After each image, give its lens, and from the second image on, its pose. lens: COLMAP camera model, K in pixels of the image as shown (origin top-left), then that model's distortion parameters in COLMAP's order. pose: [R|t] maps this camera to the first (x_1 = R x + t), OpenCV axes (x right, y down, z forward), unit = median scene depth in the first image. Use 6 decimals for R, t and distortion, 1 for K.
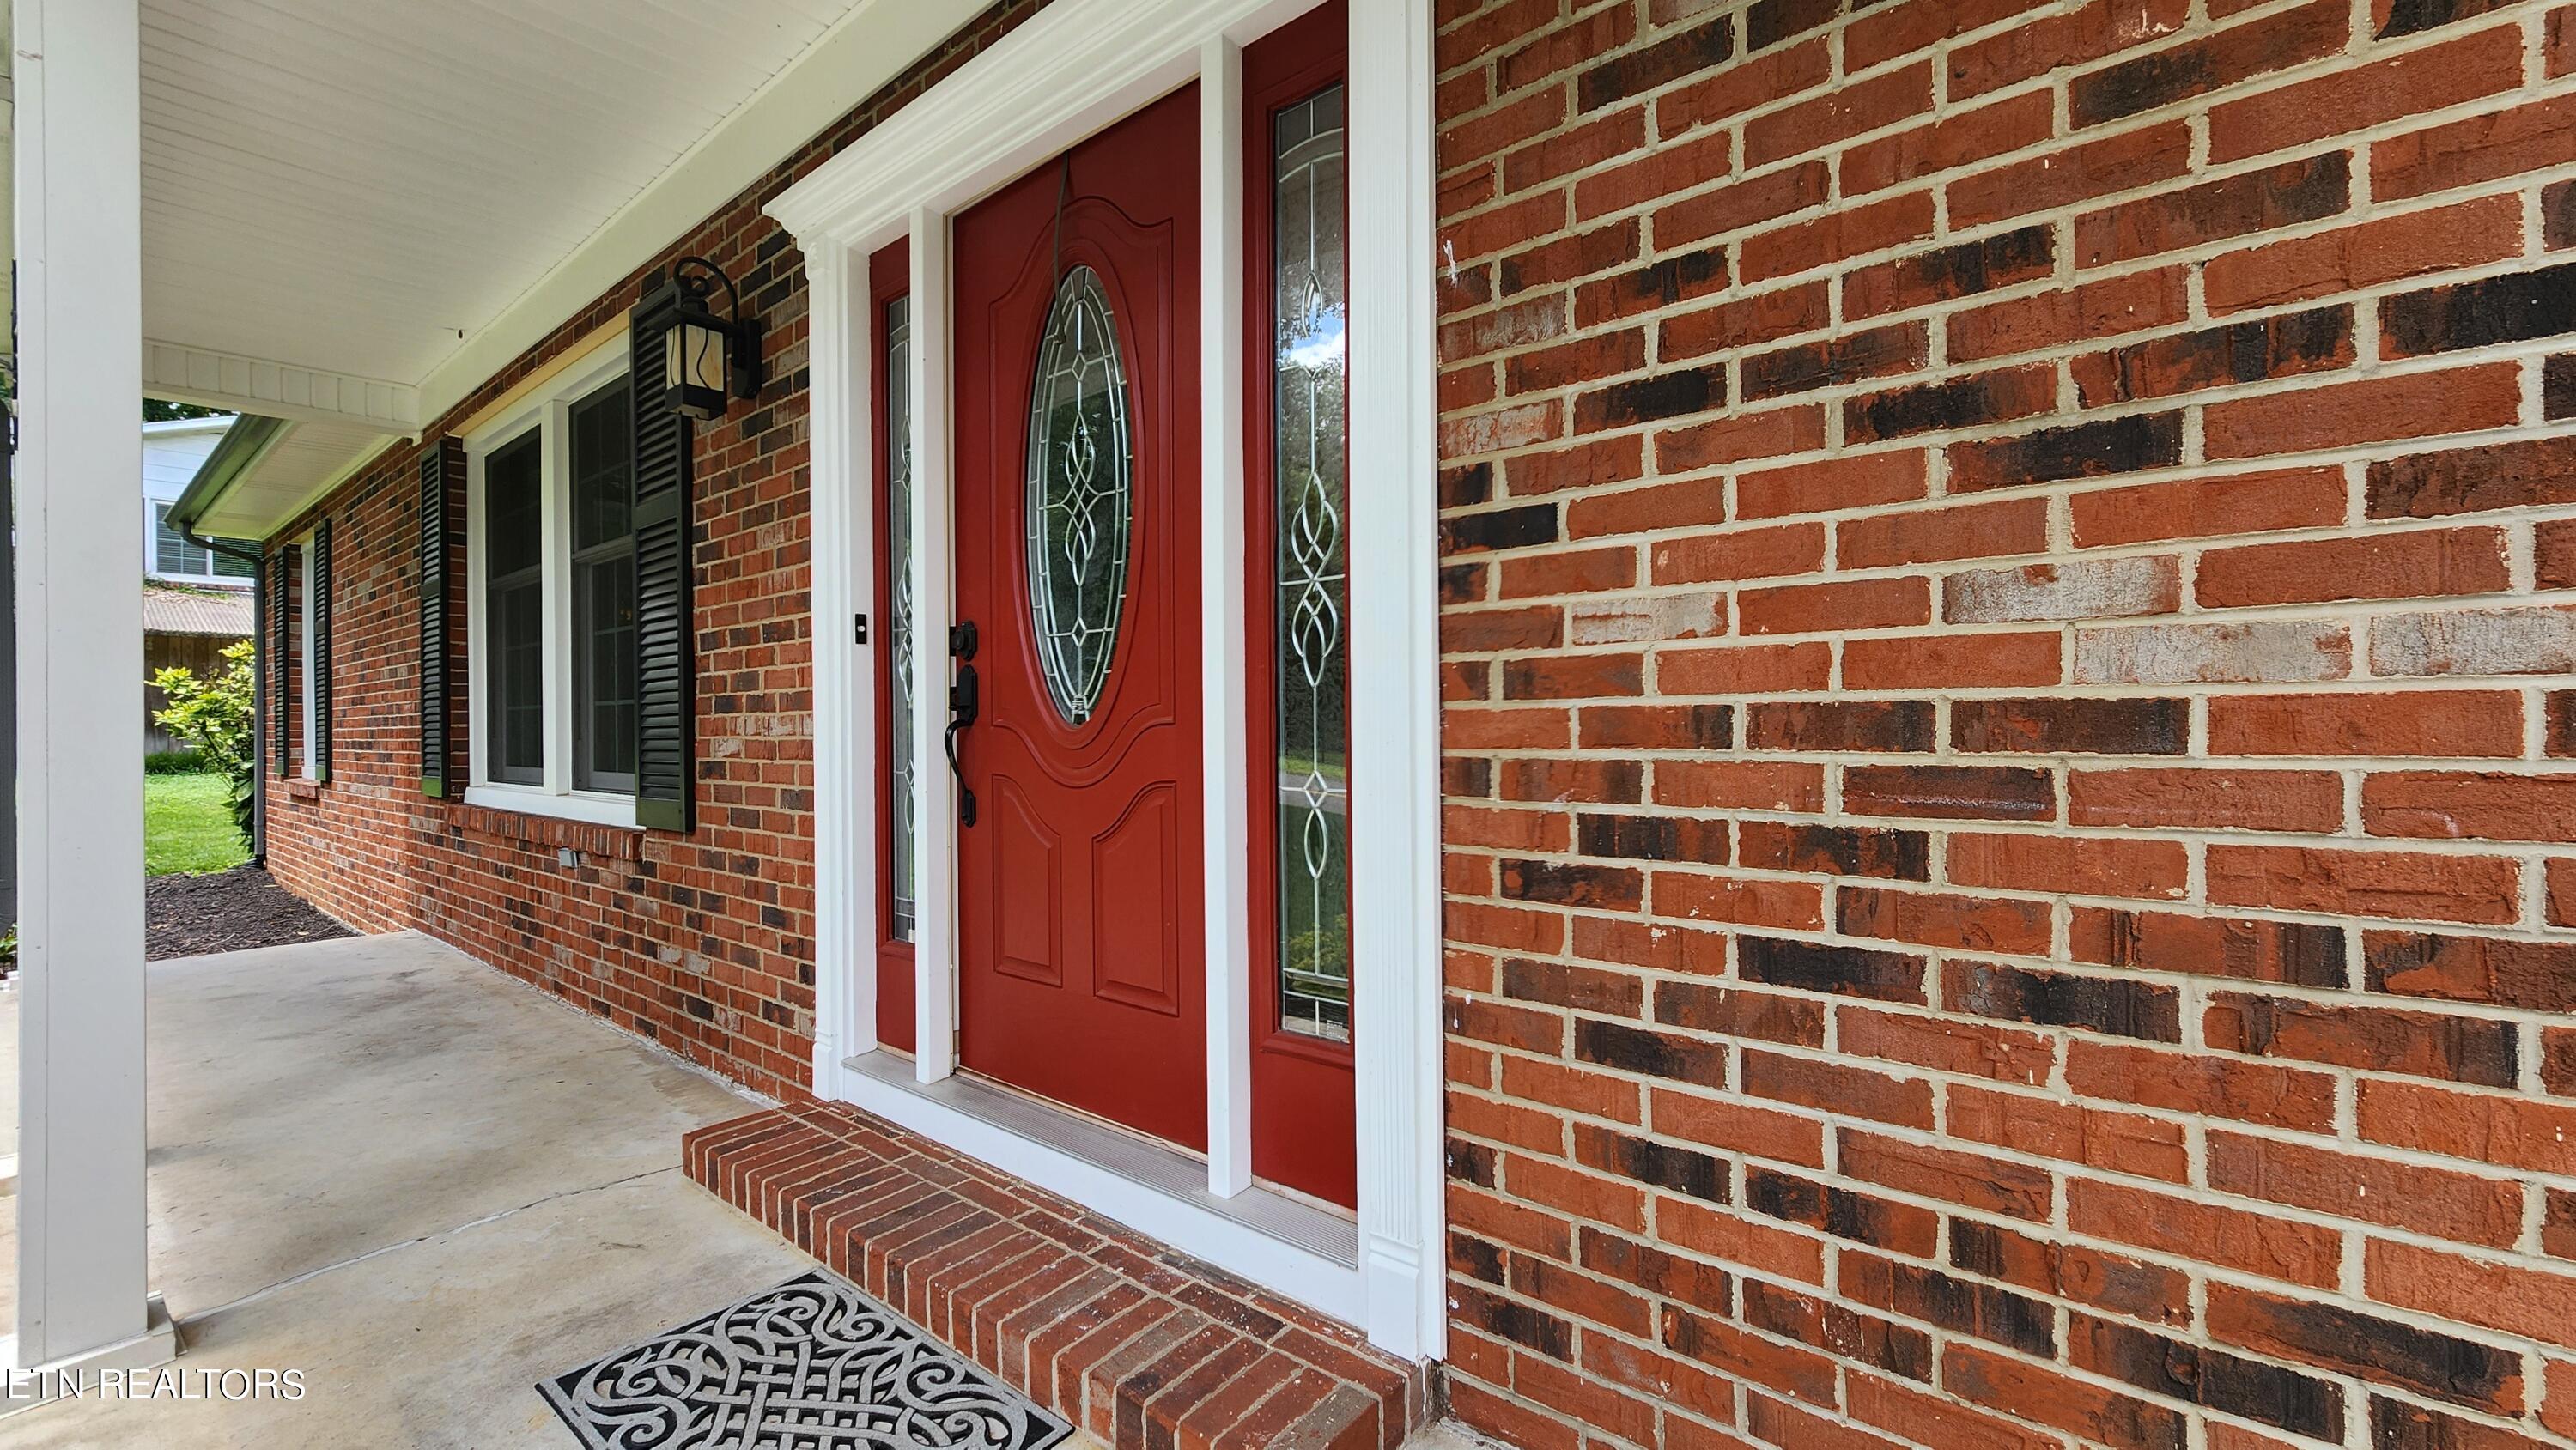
lens RADIAL K [[1039.4, 0, 1288.0], [0, 1039.4, 725.0], [0, 0, 1]] dist [-0.000106, -0.000003]
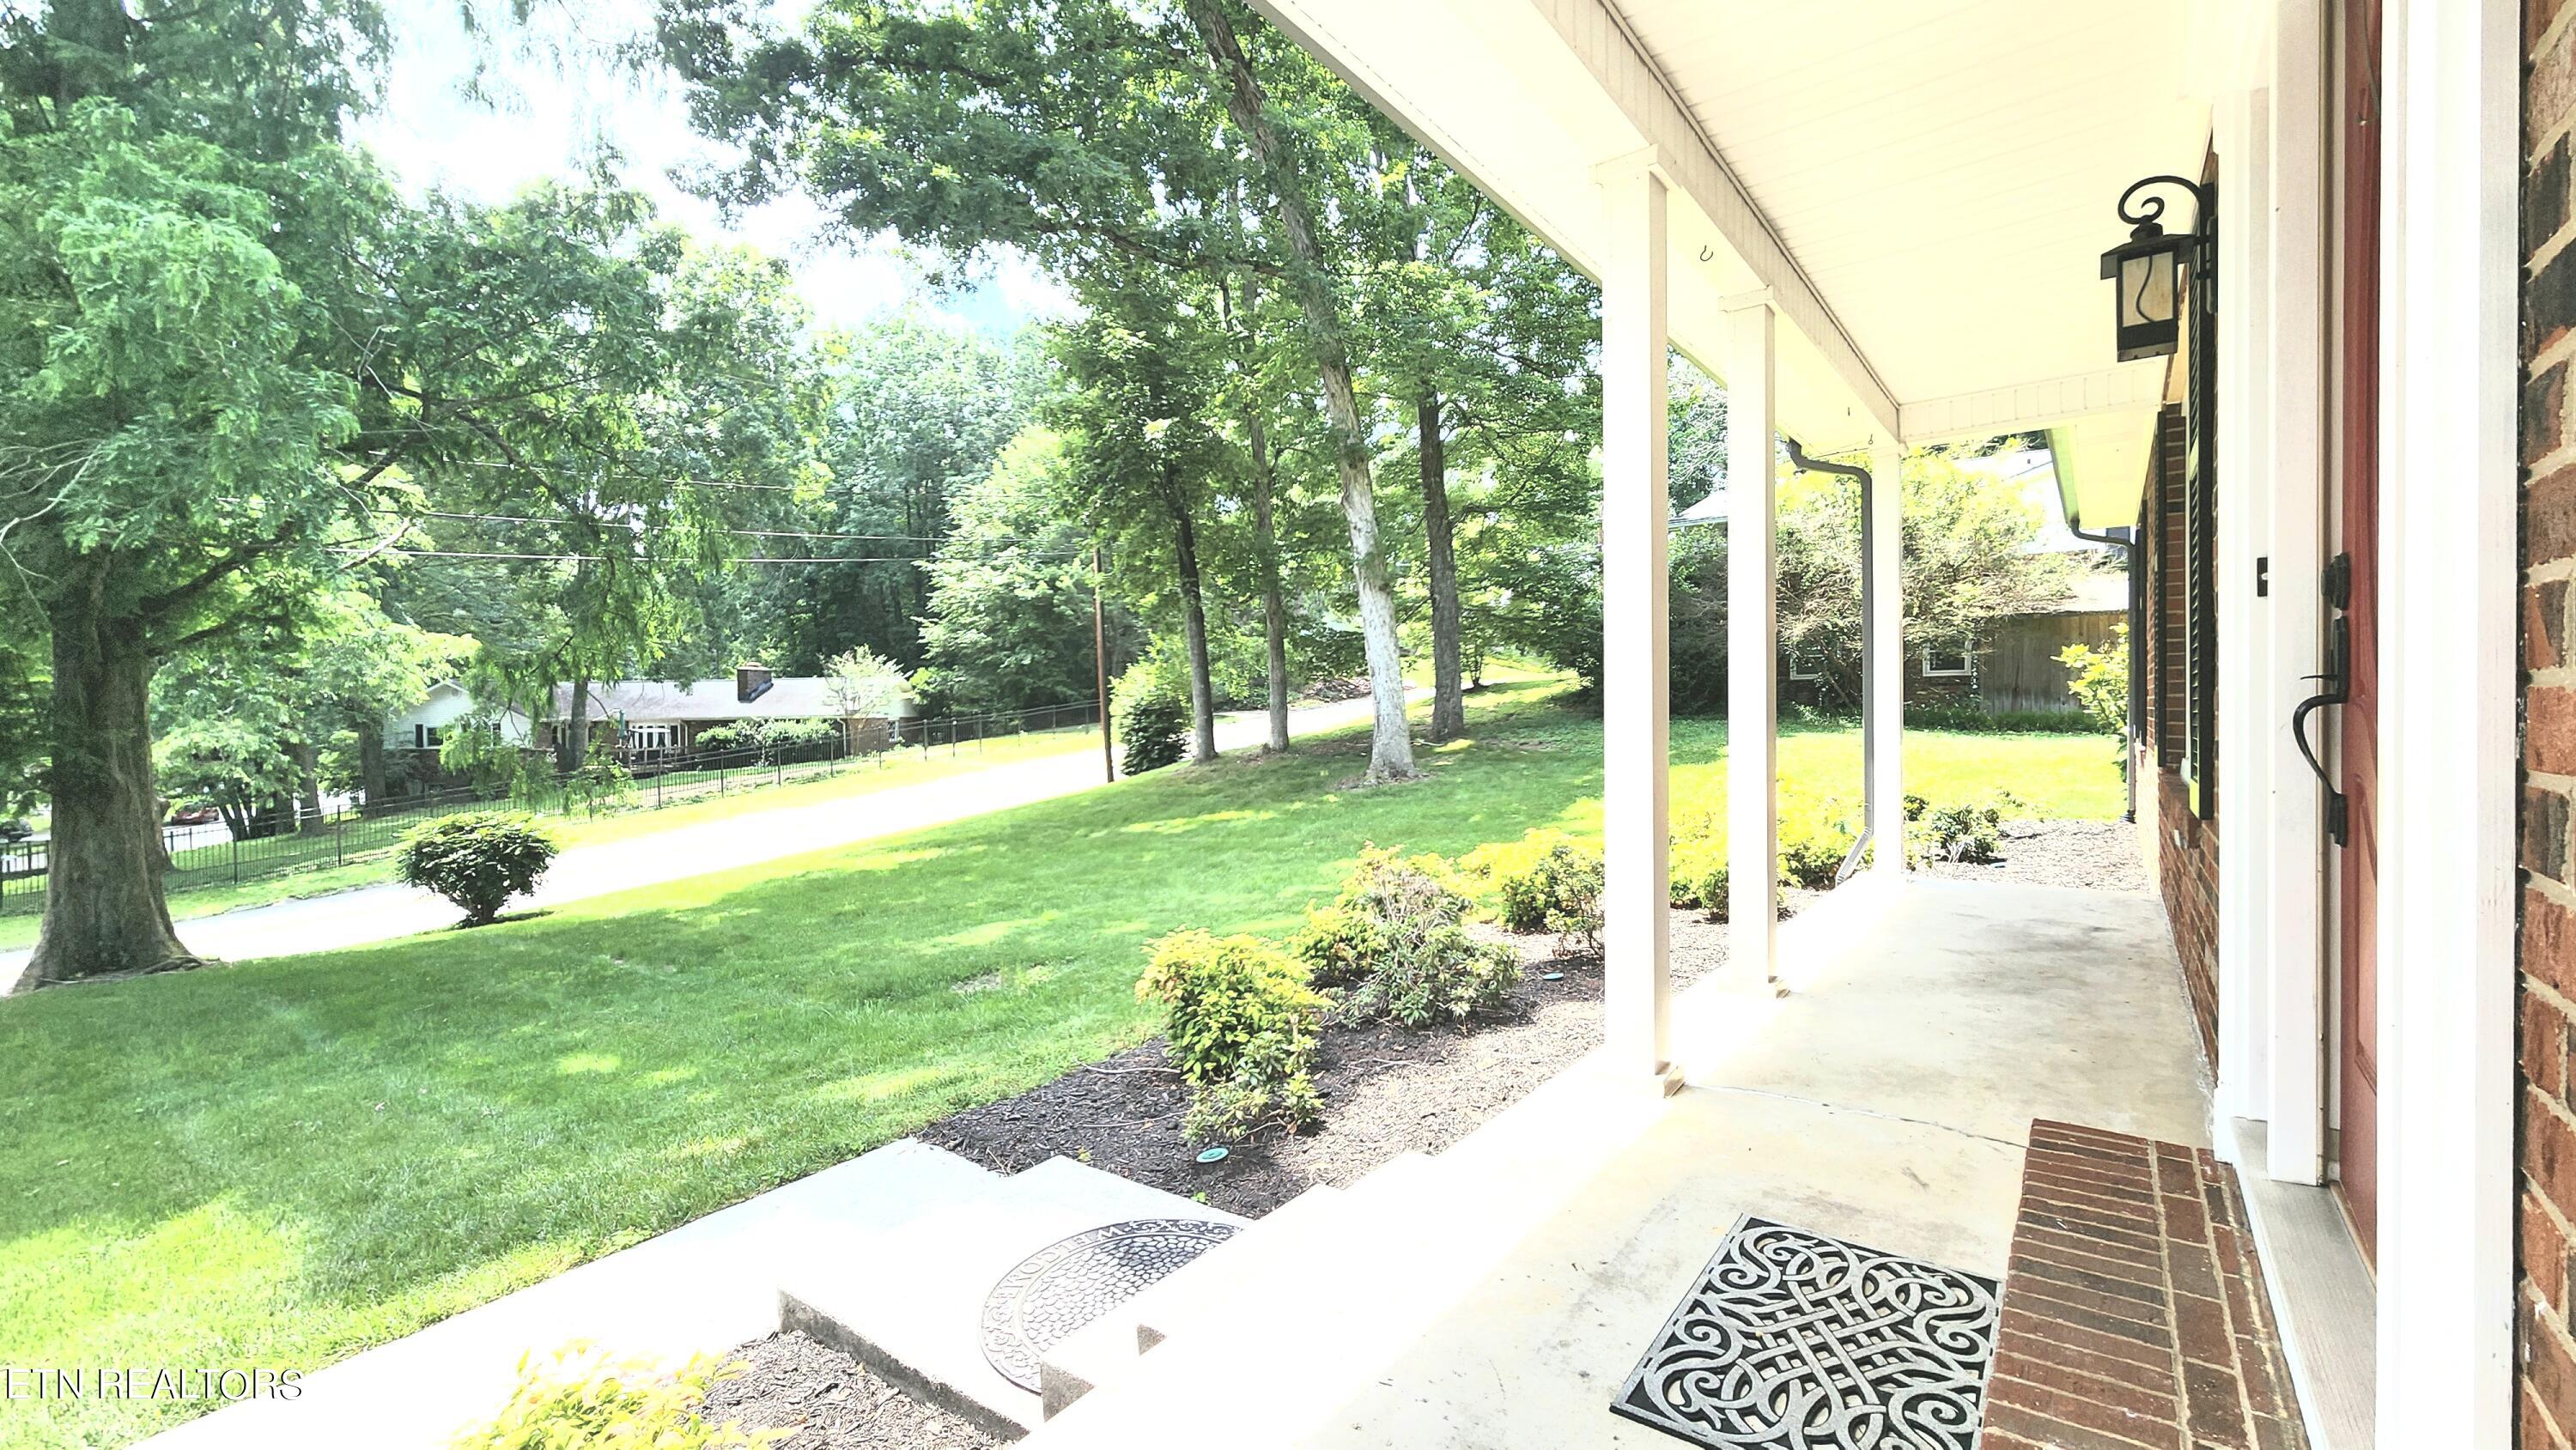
lens RADIAL K [[1039.4, 0, 1288.0], [0, 1039.4, 725.0], [0, 0, 1]] dist [-0.000106, -0.000003]
pose [[0.023967, 0.013358, -0.999624, 0.527155], [0.024510, 0.999602, 0.013945, -0.017063], [0.999412, -0.024835, 0.023630, 0.372638]]
